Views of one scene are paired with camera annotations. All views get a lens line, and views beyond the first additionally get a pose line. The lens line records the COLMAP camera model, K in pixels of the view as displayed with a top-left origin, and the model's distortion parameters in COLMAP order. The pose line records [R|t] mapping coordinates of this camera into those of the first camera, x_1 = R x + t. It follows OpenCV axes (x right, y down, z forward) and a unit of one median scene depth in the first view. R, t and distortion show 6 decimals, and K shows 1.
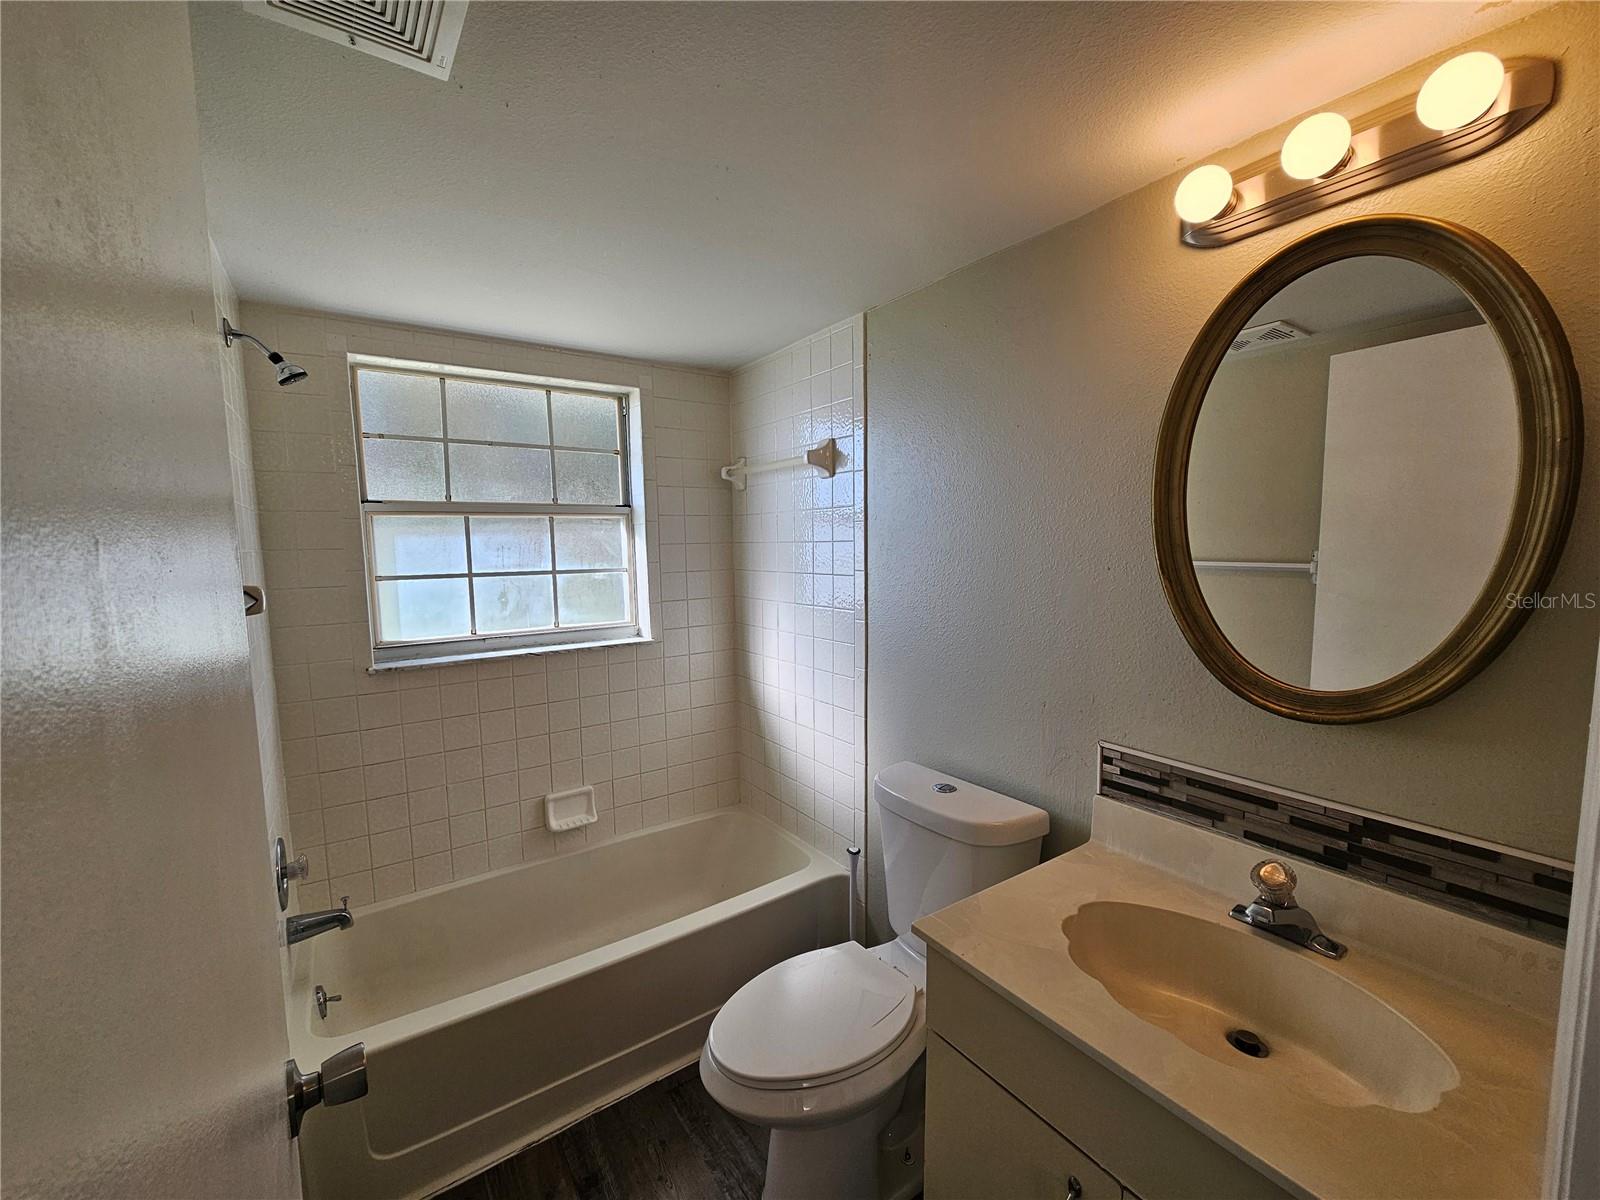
lens RADIAL K [[658.4, 0, 796.3], [0, 658.4, 608.3], [0, 0, 1]] dist [-0.000192, -0.000271]
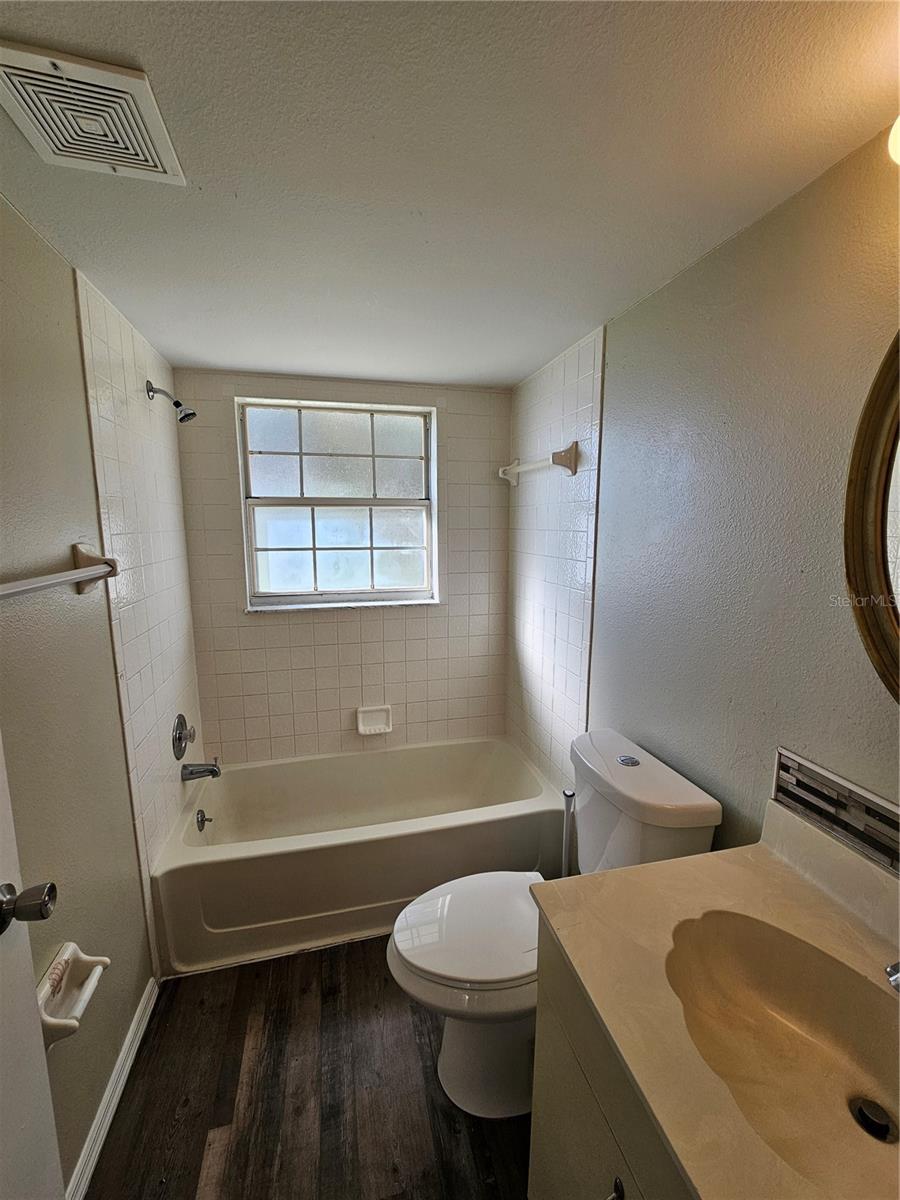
lens RADIAL K [[493.8, 0, 448.7], [0, 493.8, 596.4], [0, 0, 1]] dist [-0.000192, -0.000271]
pose [[0.934997, 0.067543, -0.348163, 0.163925], [-0.049520, 0.996944, 0.060419, -0.028091], [0.351180, -0.039251, 0.935485, 0.100689]]
